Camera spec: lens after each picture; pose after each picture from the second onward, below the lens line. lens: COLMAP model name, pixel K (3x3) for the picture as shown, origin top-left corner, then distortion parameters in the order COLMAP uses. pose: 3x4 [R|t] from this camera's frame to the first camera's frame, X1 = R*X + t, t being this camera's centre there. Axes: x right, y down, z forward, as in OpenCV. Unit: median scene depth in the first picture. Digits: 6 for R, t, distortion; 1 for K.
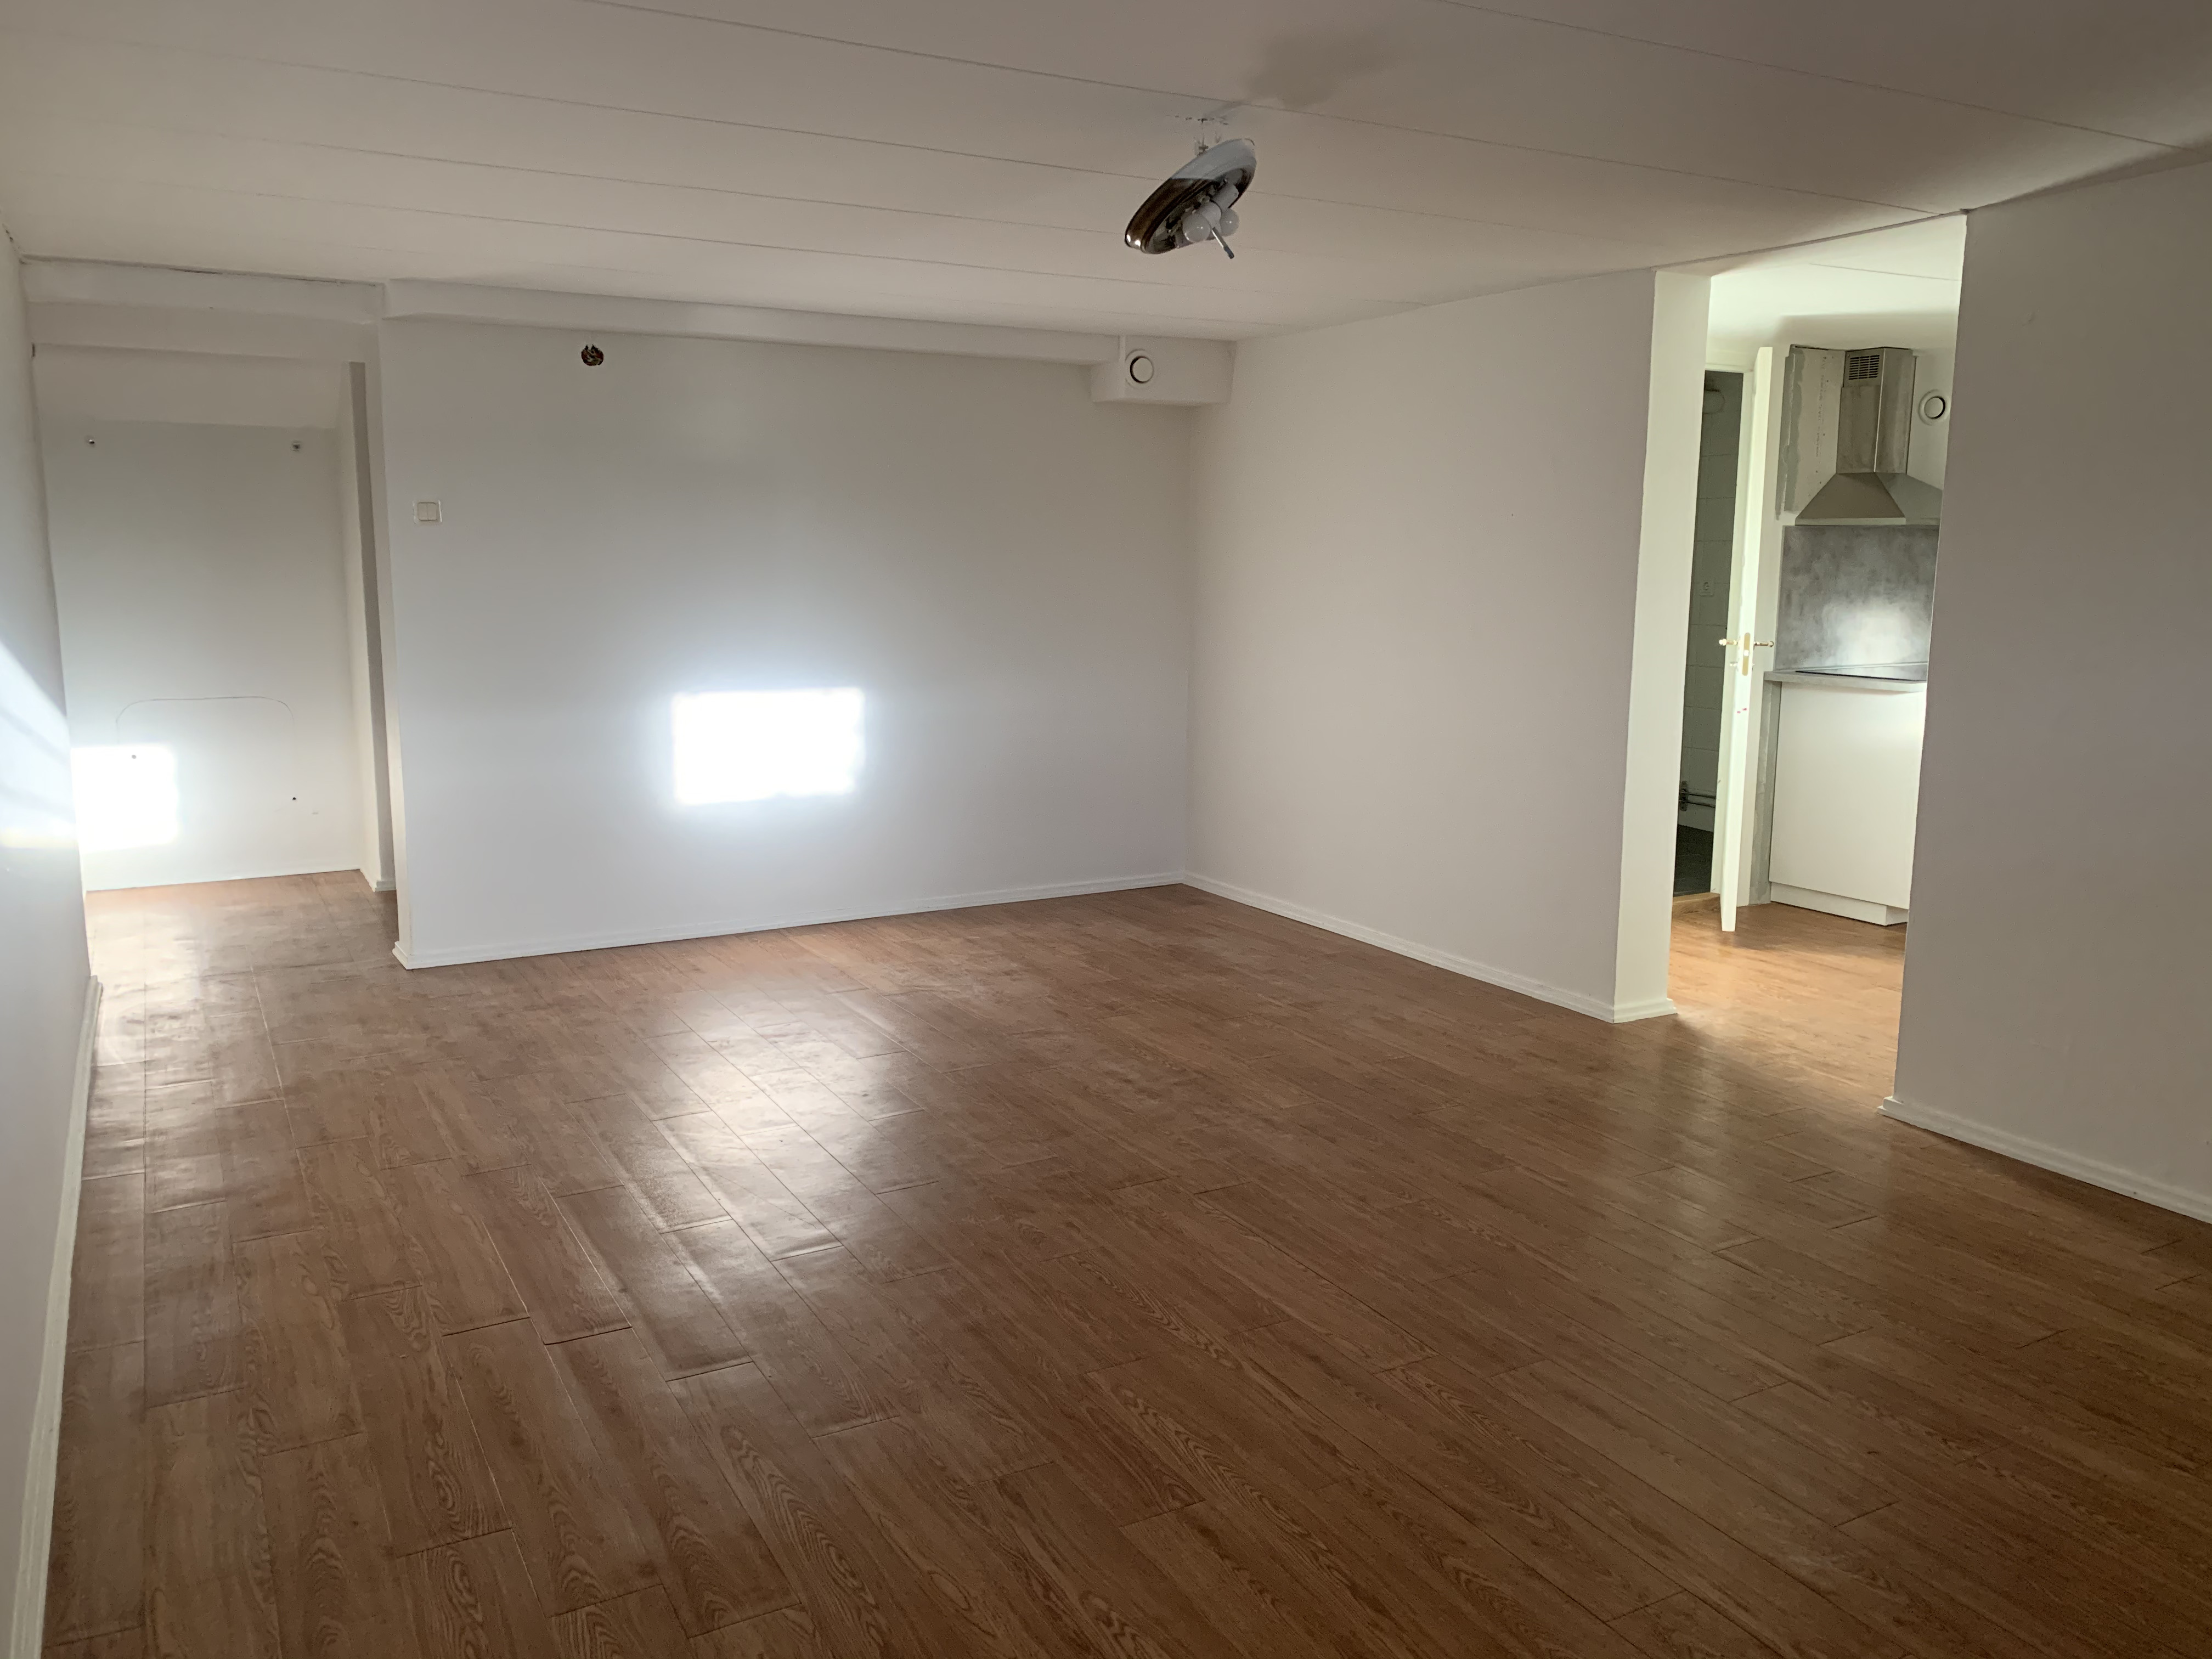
lens RADIAL K [[1673.3, 0, 1106.0], [0, 1673.3, 829.5], [0, 0, 1]] dist [0.011319, 0.002681]
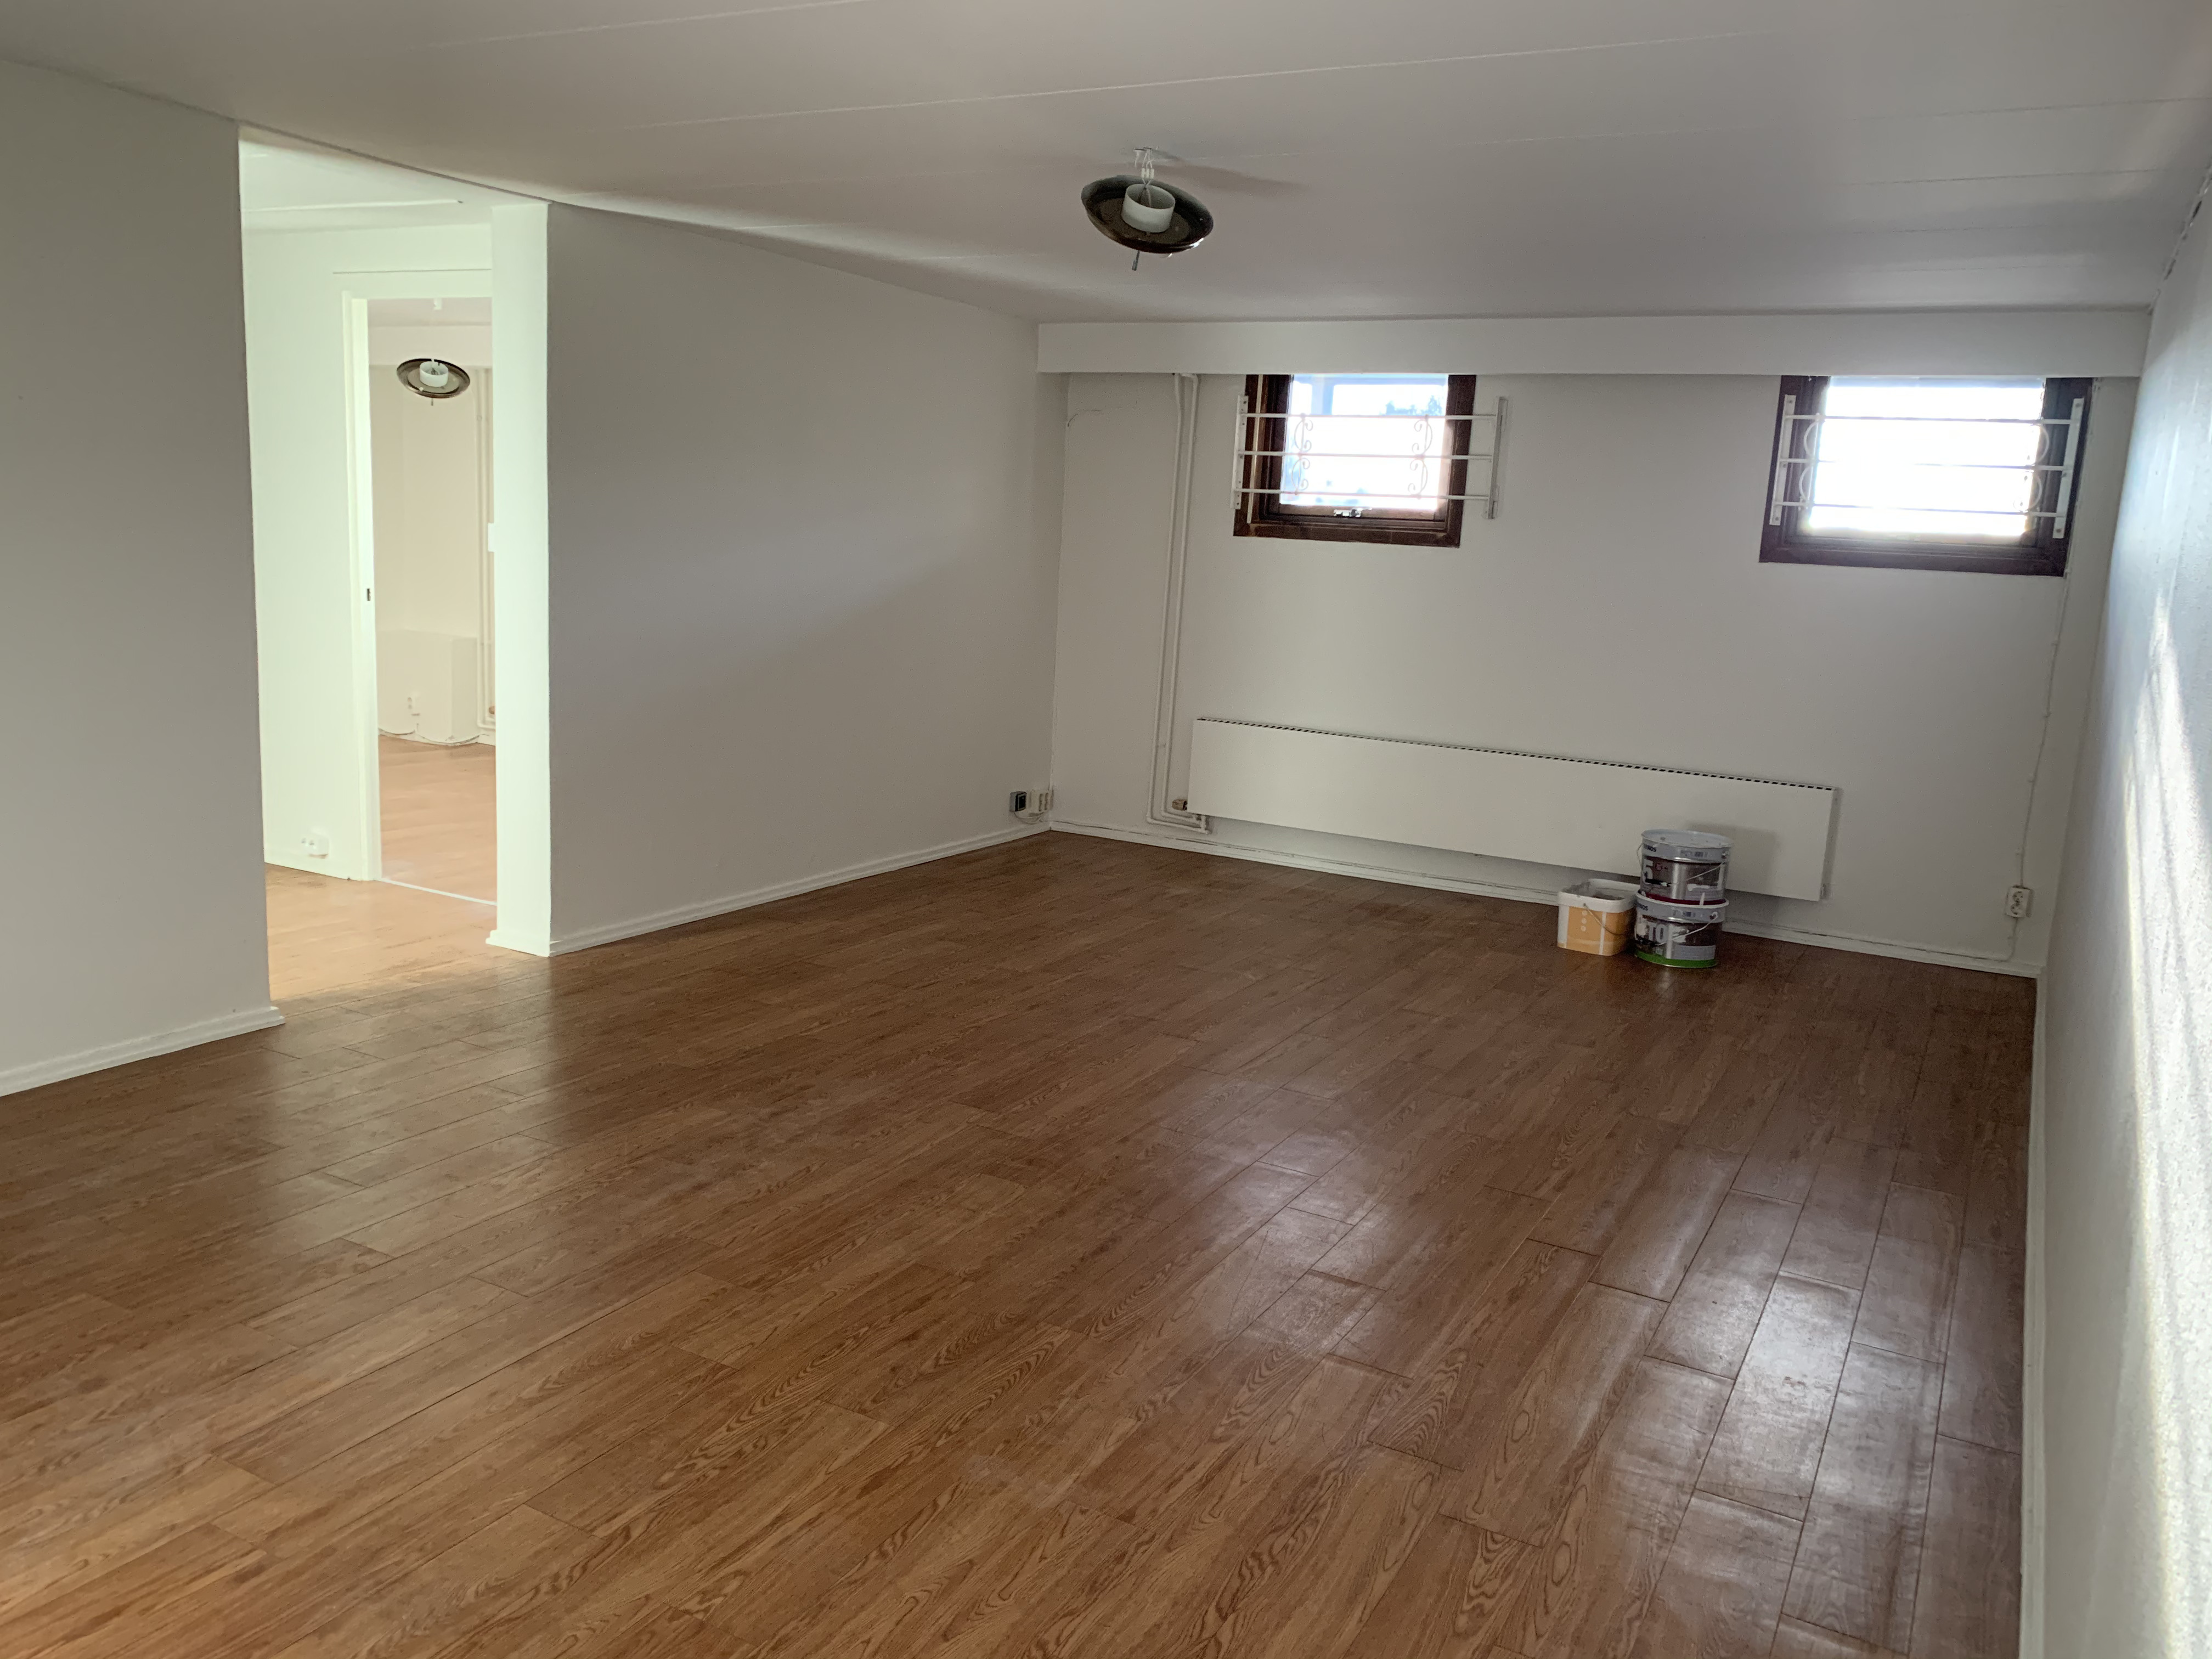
lens RADIAL K [[1673.3, 0, 1106.0], [0, 1673.3, 829.5], [0, 0, 1]] dist [0.011319, 0.002681]
pose [[-0.538518, -0.181827, 0.822762, -0.724823], [0.081272, 0.960679, 0.265501, -0.205364], [-0.838685, 0.209845, -0.502566, 1.258561]]
